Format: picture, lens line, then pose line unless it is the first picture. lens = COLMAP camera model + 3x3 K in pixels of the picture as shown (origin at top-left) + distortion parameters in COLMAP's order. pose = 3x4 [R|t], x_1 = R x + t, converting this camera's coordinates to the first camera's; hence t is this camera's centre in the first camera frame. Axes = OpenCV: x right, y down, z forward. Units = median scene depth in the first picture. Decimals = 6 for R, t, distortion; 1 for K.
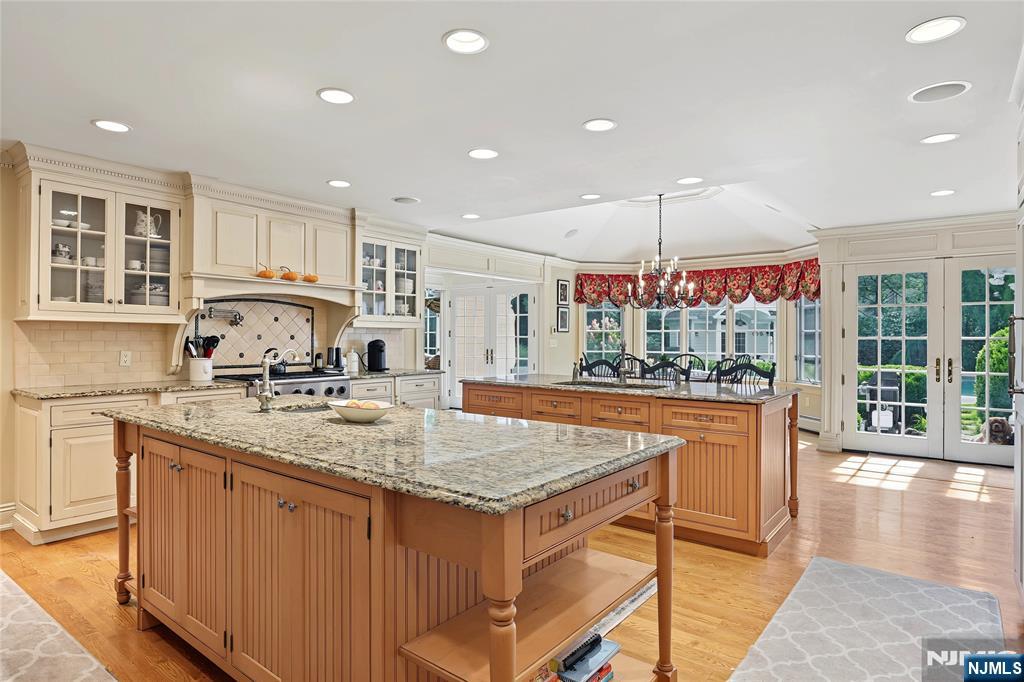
lens RADIAL K [[569.9, 0, 510.5], [0, 569.9, 339.0], [0, 0, 1]] dist [-0.016983, 0.006975]
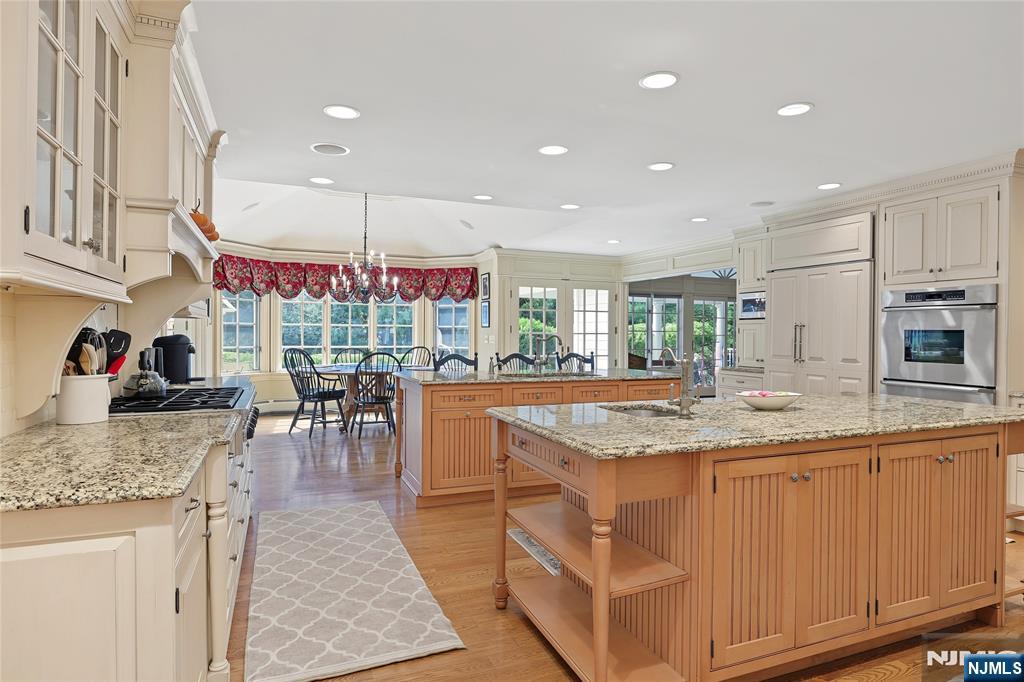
lens RADIAL K [[569.9, 0, 512.3], [0, 569.9, 338.5], [0, 0, 1]] dist [-0.016983, 0.006975]
pose [[0.503469, -0.006906, 0.863986, -0.761665], [-0.003407, 0.999944, 0.009978, -0.002576], [-0.864007, -0.007967, 0.503418, 0.445082]]
